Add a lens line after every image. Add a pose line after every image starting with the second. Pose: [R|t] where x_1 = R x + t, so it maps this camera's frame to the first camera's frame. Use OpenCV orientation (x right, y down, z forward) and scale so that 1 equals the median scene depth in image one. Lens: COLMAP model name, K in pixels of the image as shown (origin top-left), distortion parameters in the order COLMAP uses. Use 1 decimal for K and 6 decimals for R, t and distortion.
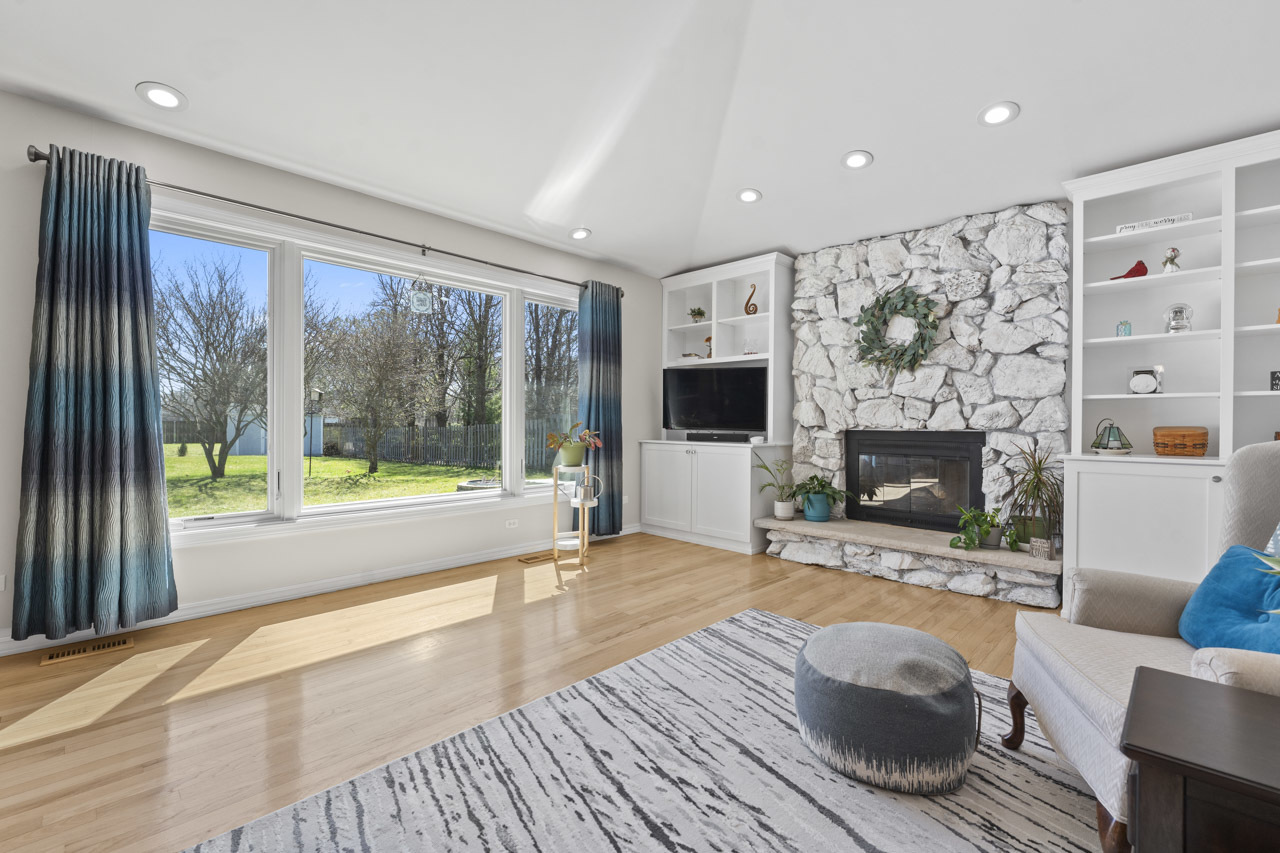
lens RADIAL K [[540.5, 0, 635.2], [0, 540.5, 427.1], [0, 0, 1]] dist [-0.000681, 0.001415]
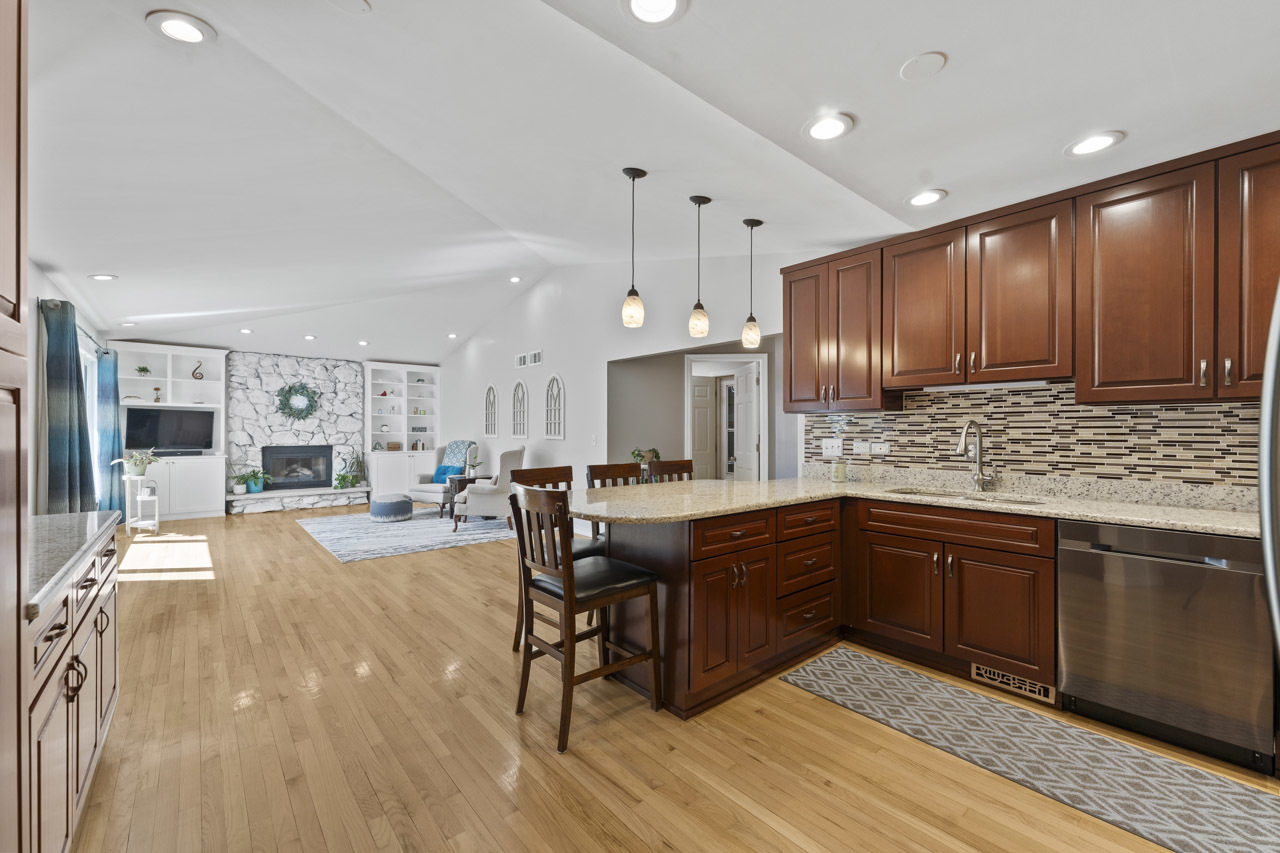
lens RADIAL K [[517.5, 0, 640.0], [0, 517.5, 430.8], [0, 0, 1]] dist [-0.001564, 0.001356]
pose [[0.078813, -0.007005, 0.996865, -1.645884], [0.007805, 0.999949, 0.006410, -0.061574], [-0.996859, 0.007275, 0.078864, -0.626995]]
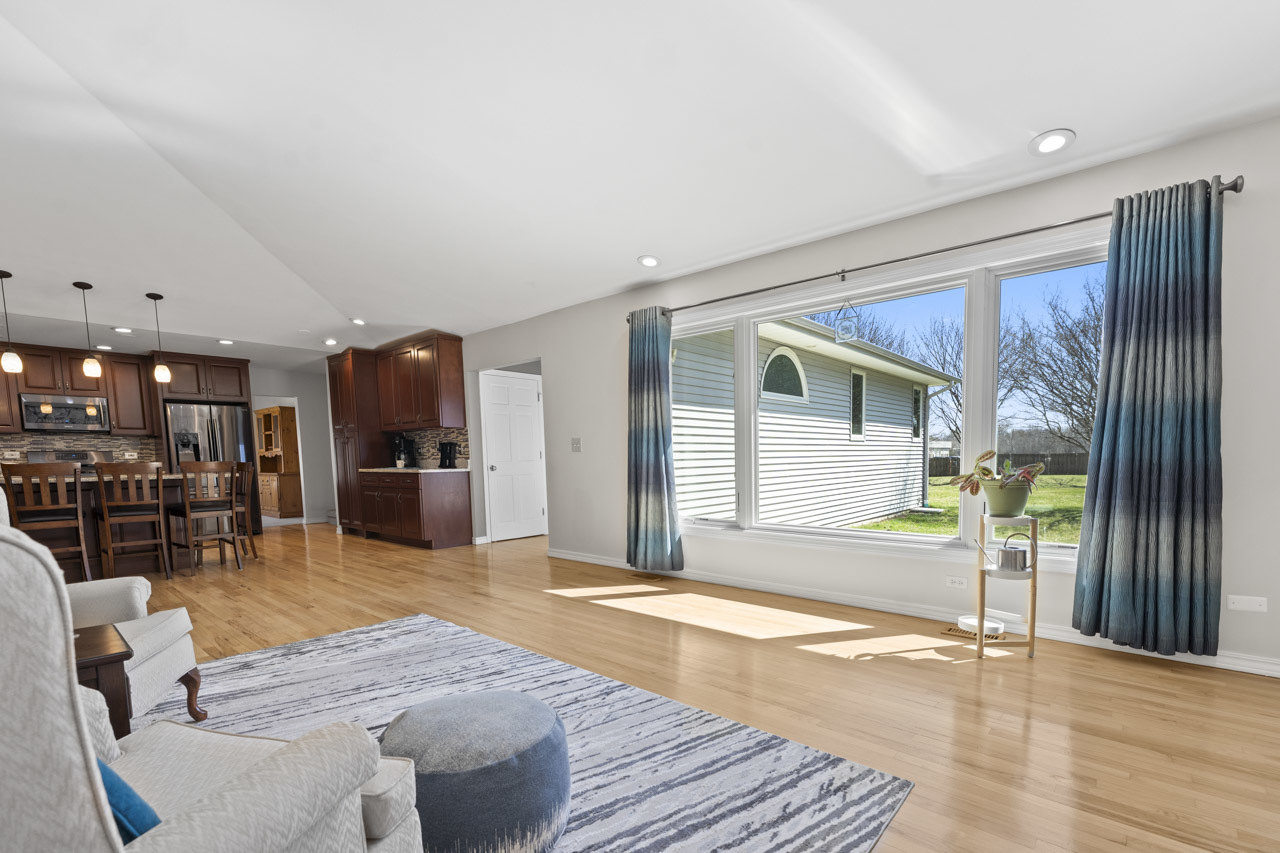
lens RADIAL K [[540.5, 0, 638.4], [0, 540.5, 525.3], [0, 0, 1]] dist [-0.000681, 0.001415]
pose [[0.076970, 0.119190, -0.989883, 0.581489], [0.001887, 0.992810, 0.119689, 0.000029], [0.997032, -0.011080, 0.076192, 0.548940]]
